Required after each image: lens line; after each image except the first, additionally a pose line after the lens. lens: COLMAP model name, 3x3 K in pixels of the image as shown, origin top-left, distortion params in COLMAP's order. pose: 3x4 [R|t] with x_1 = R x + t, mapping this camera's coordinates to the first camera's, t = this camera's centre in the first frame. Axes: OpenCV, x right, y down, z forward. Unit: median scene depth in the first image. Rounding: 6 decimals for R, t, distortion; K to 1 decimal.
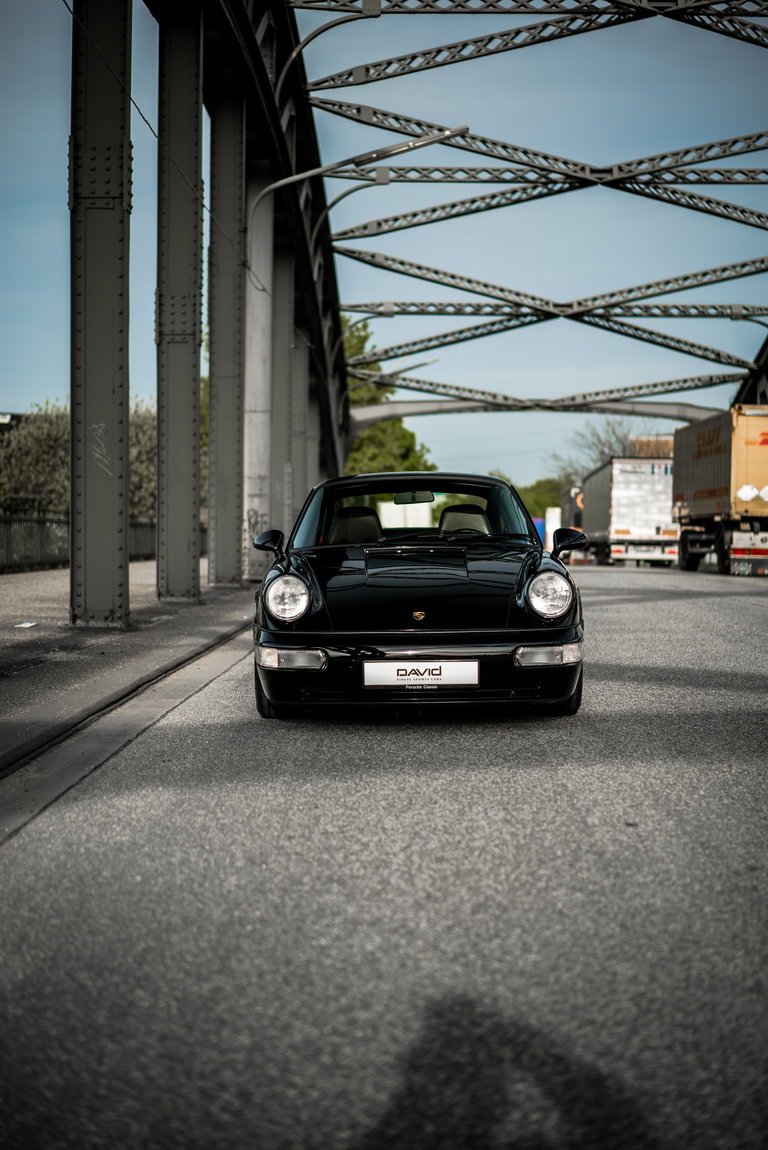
lens RADIAL K [[1853.8, 0, 384.0], [0, 1853.8, 575.0], [0, 0, 1]] dist [0.178924, -1.034912]
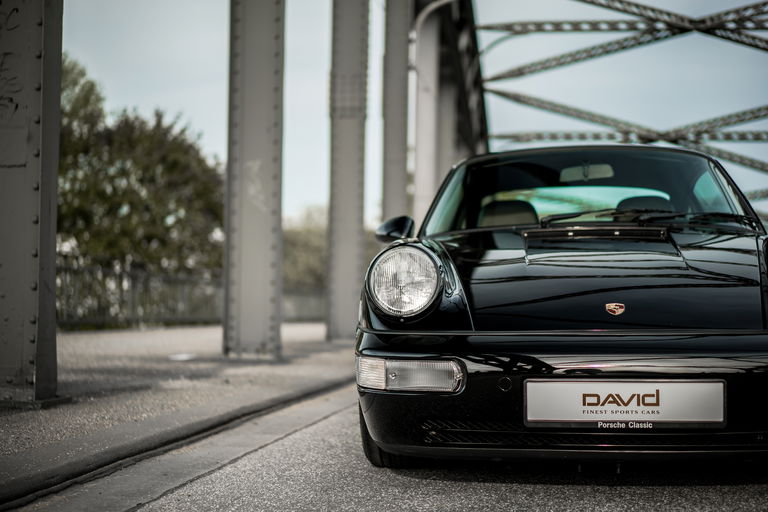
lens RADIAL K [[1238.0, 0, 384.0], [0, 1238.0, 256.0], [0, 0, 1]] dist [0.178924, -1.034912]
pose [[0.994043, 0.001855, -0.108974, -0.002958], [-0.009851, 0.997291, -0.072889, 0.008480], [0.108543, 0.073528, 0.991369, 0.138920]]
